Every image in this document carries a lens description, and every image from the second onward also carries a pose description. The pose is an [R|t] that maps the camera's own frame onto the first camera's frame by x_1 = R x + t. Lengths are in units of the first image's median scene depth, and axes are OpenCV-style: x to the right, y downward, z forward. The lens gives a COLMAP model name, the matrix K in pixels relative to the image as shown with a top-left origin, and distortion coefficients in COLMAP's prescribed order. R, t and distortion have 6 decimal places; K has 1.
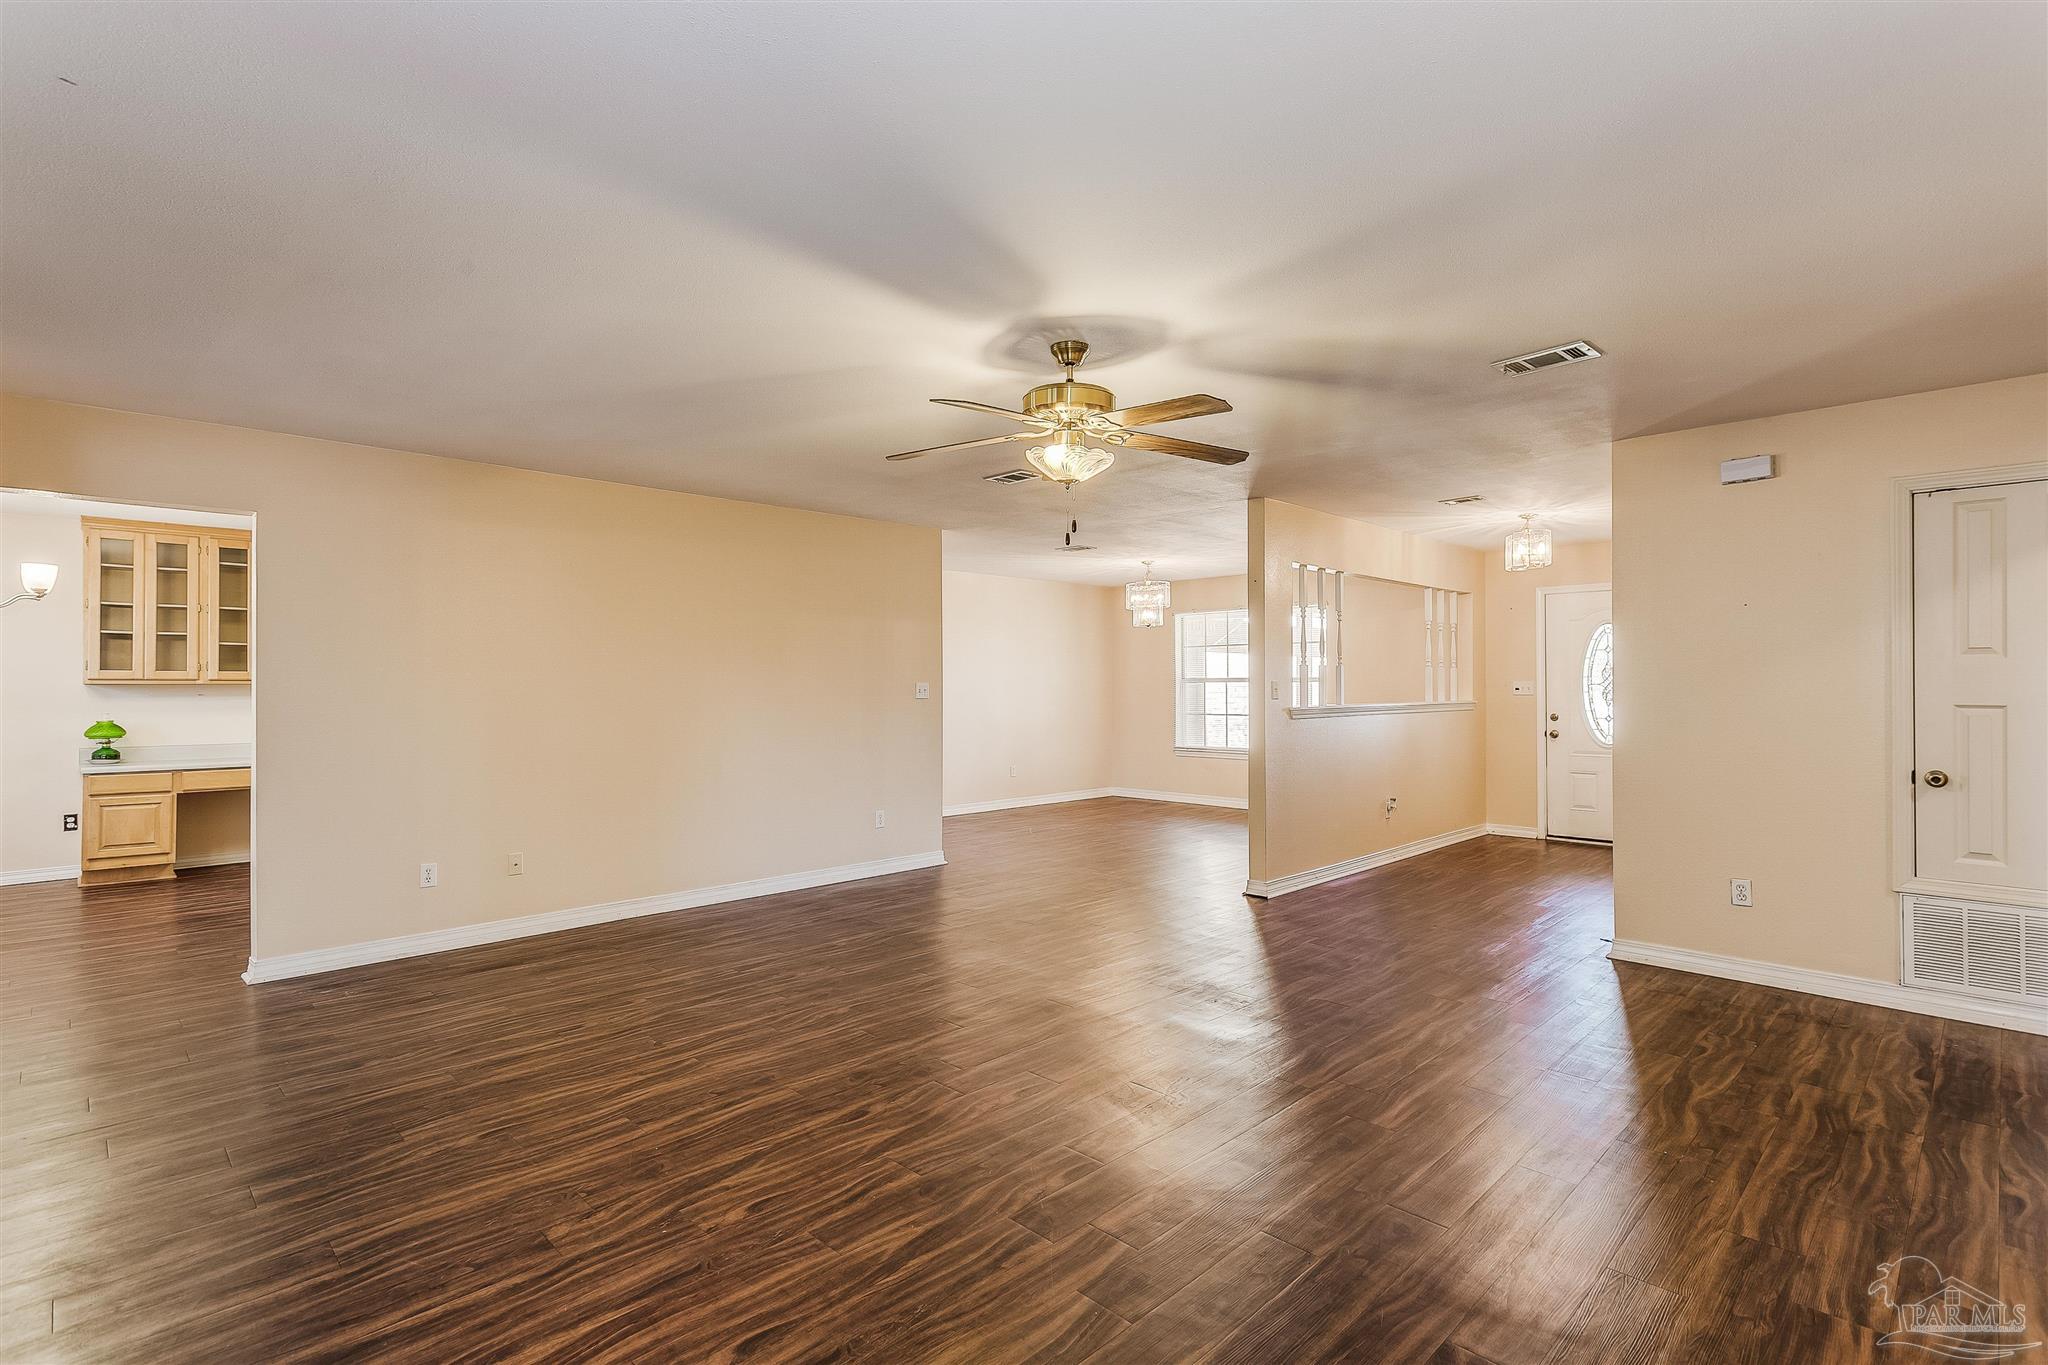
lens RADIAL K [[968.7, 0, 1016.5], [0, 968.7, 680.1], [0, 0, 1]] dist [-0.001555, 0.001409]
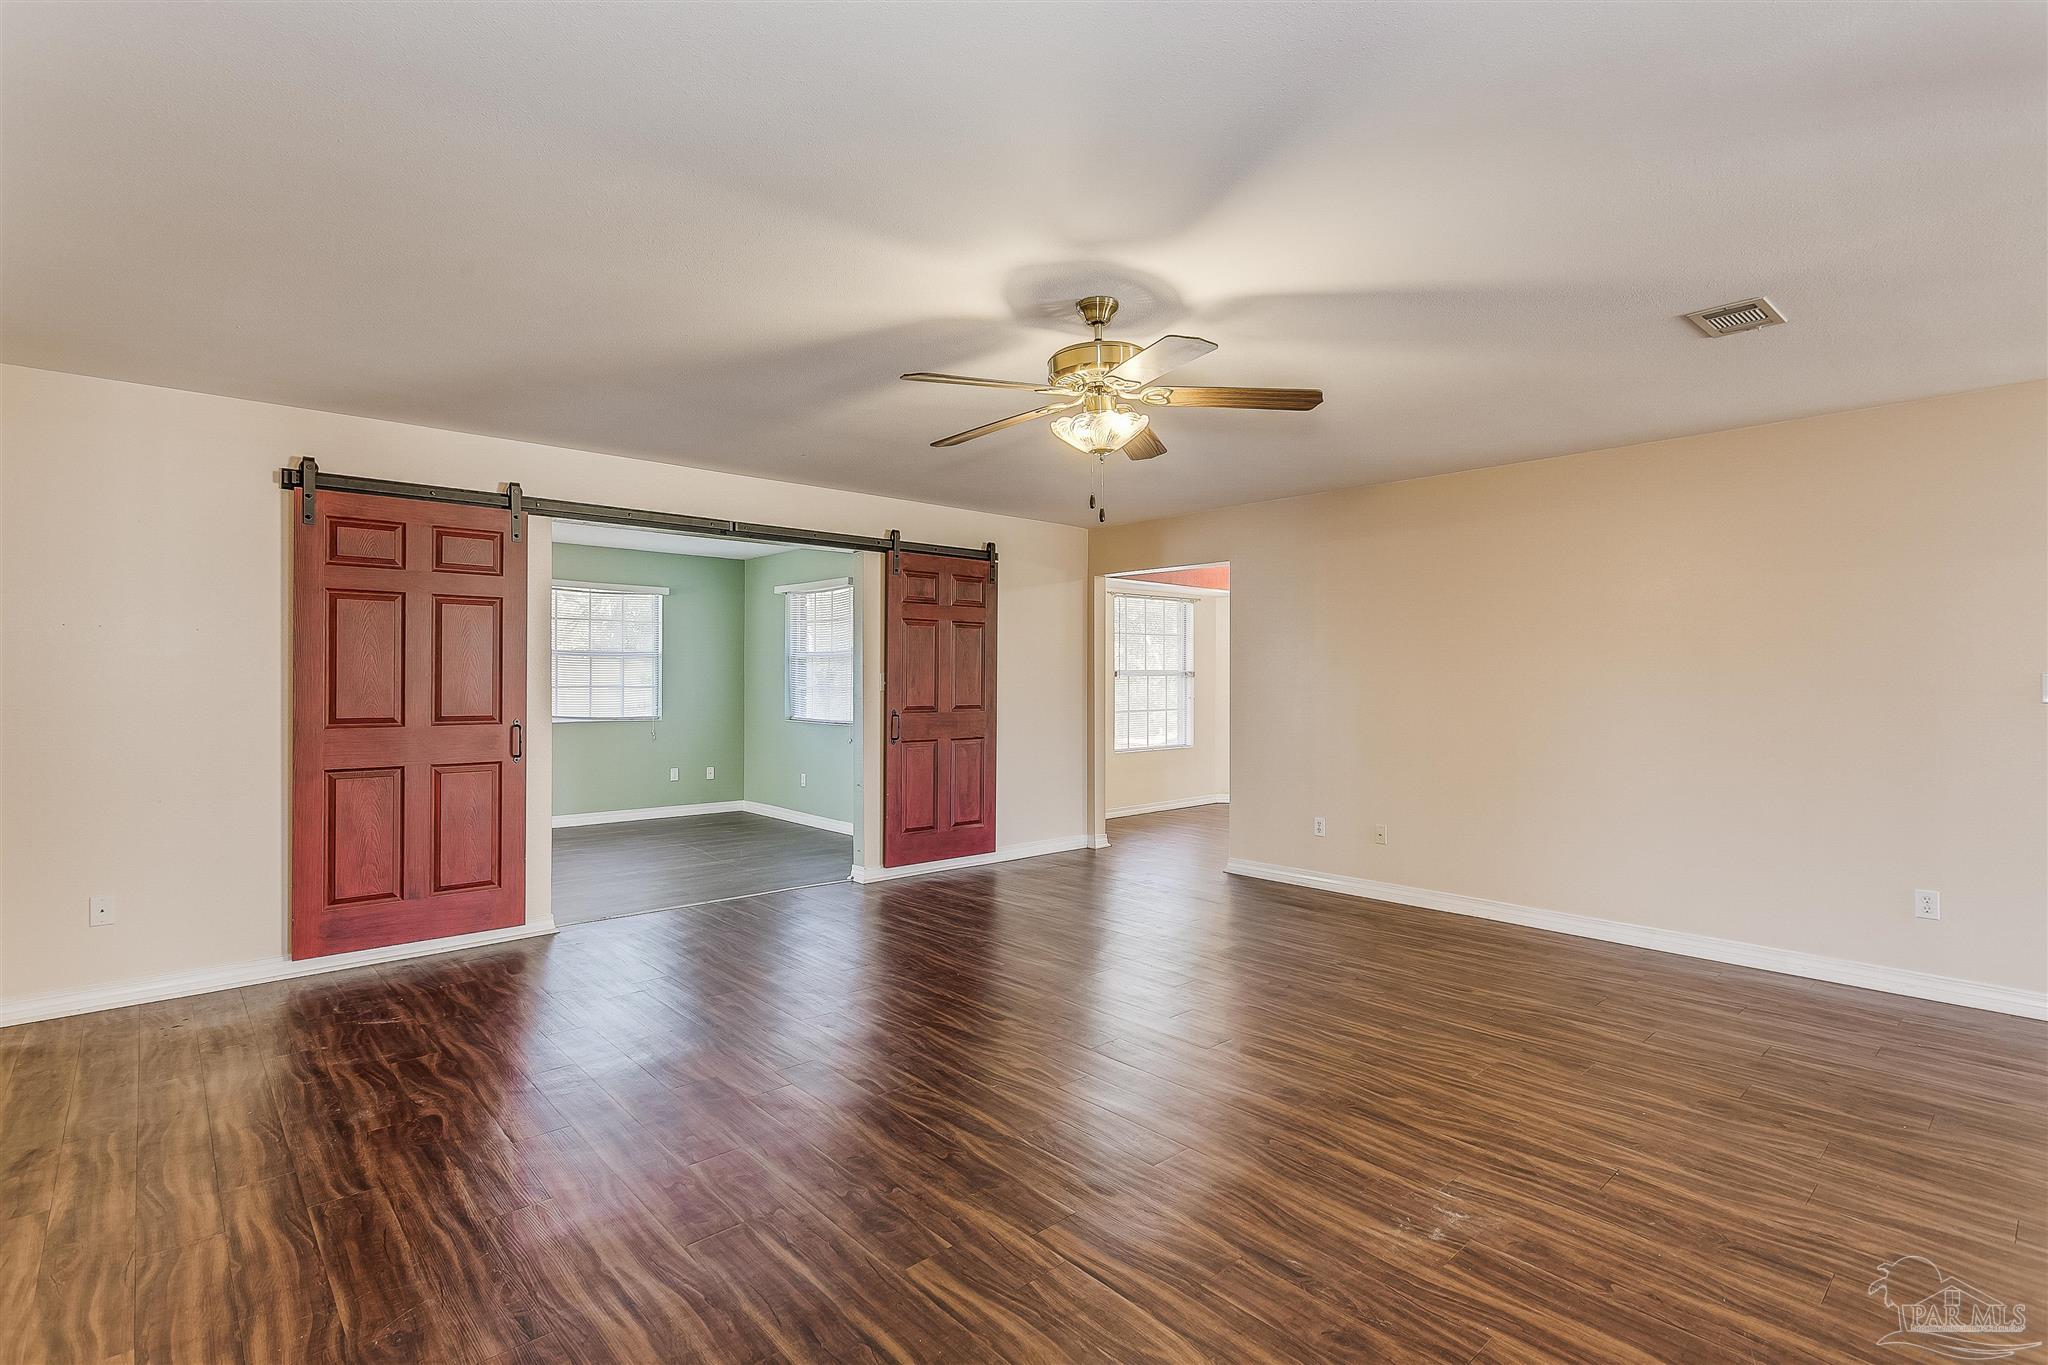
lens RADIAL K [[968.7, 0, 1016.5], [0, 968.7, 680.1], [0, 0, 1]] dist [-0.001555, 0.001409]
pose [[-0.049853, 0.003611, -0.998750, 1.112054], [0.005337, 0.999980, 0.003349, 0.006723], [0.998742, -0.005163, -0.049871, 1.112852]]
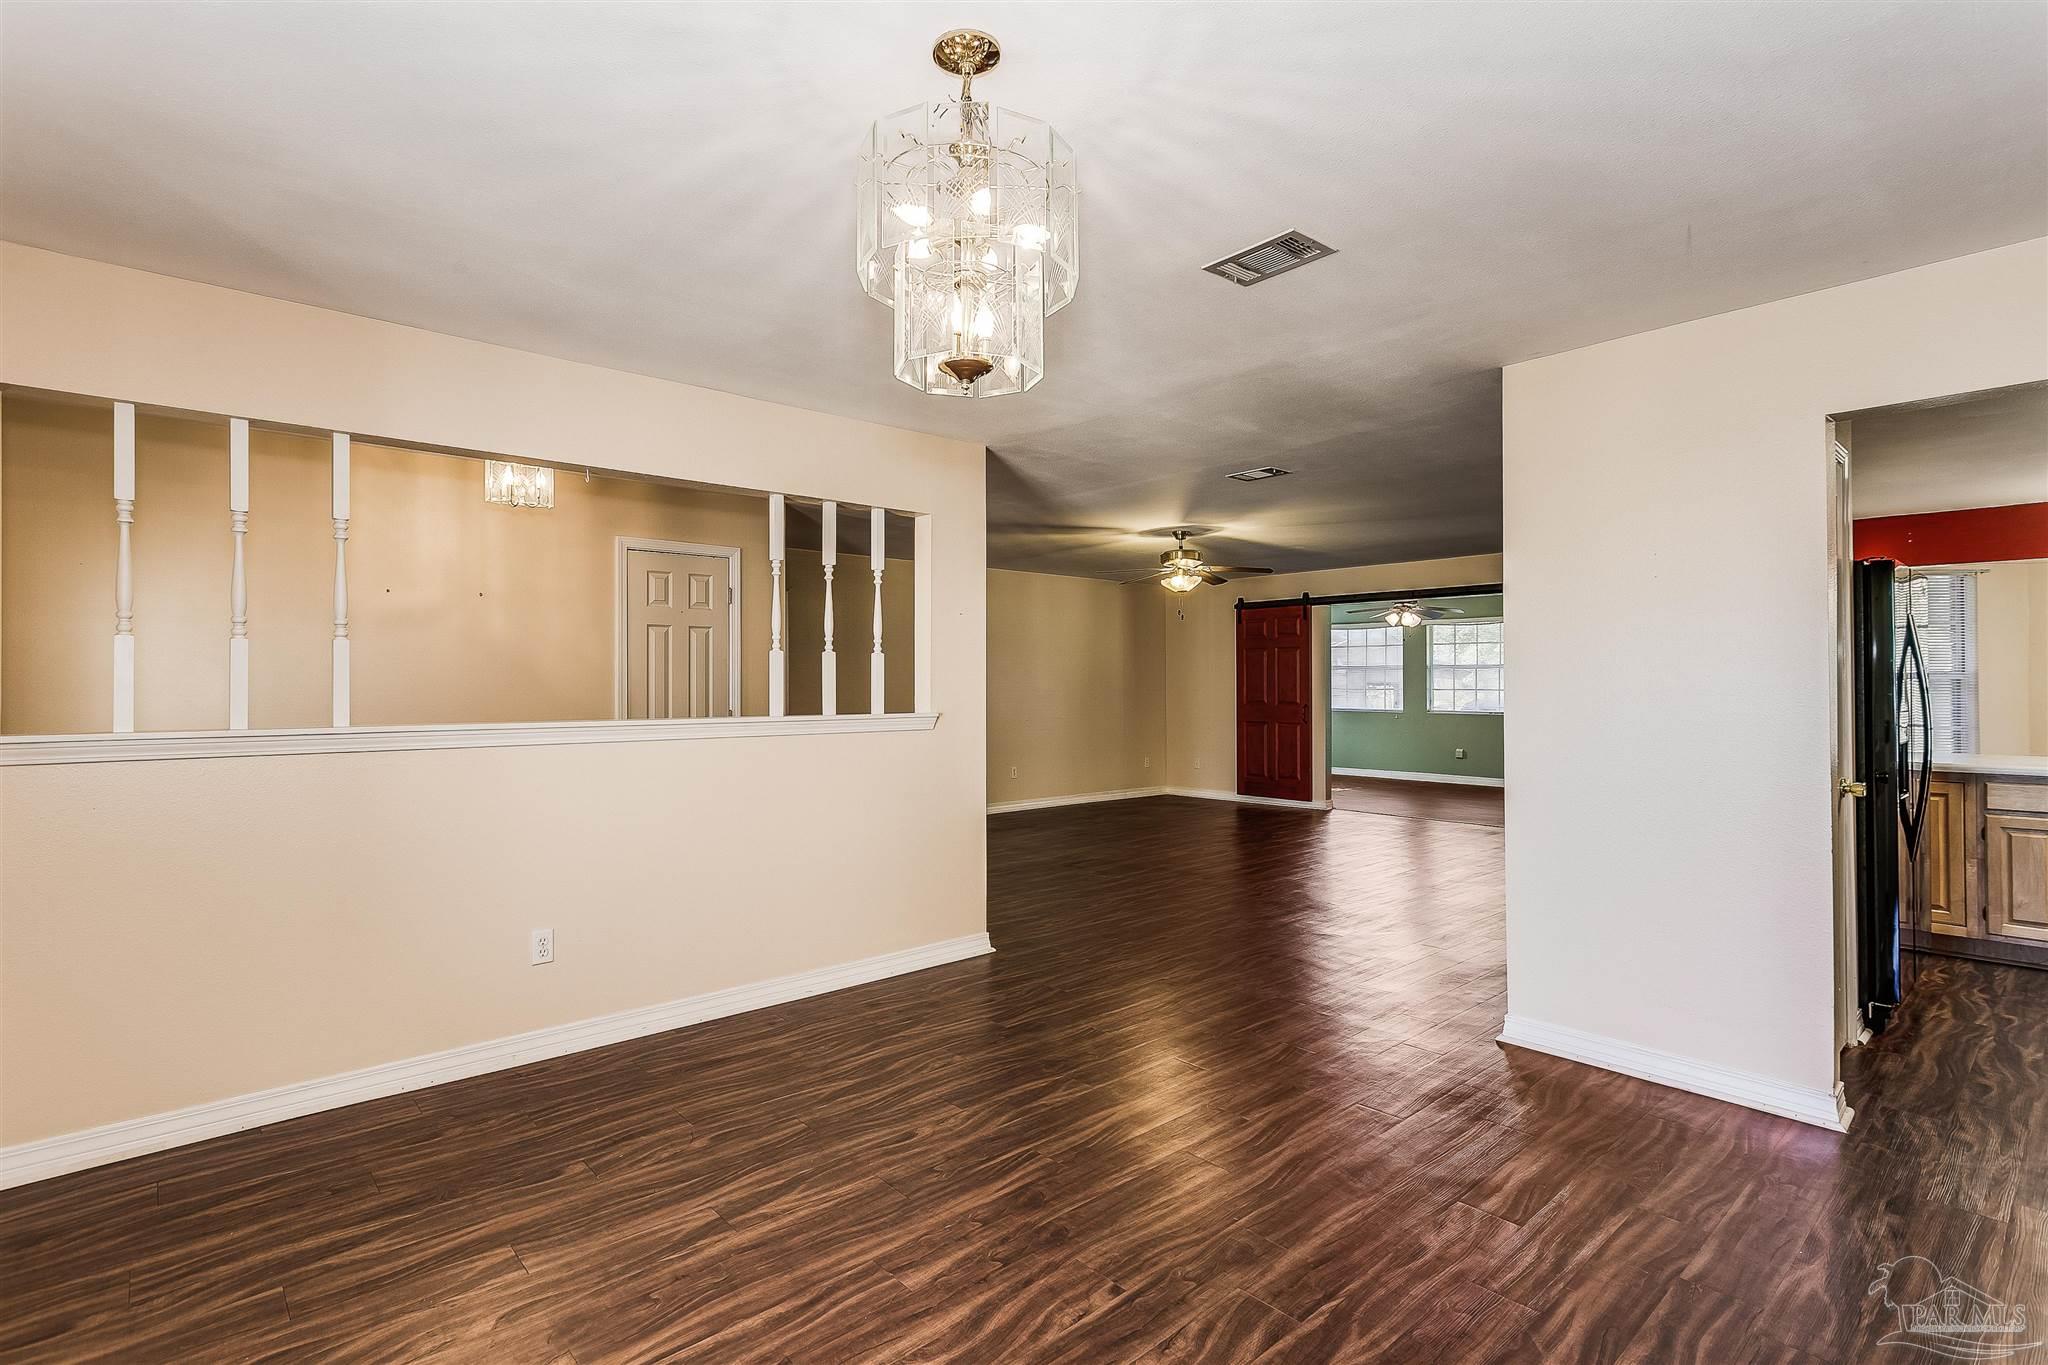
lens RADIAL K [[968.7, 0, 1016.5], [0, 968.7, 680.1], [0, 0, 1]] dist [-0.001555, 0.001409]
pose [[-0.998334, 0.004789, 0.057503, 0.350466], [0.004134, 0.999925, -0.011507, 0.026169], [-0.057554, -0.011250, -0.998279, 3.724256]]
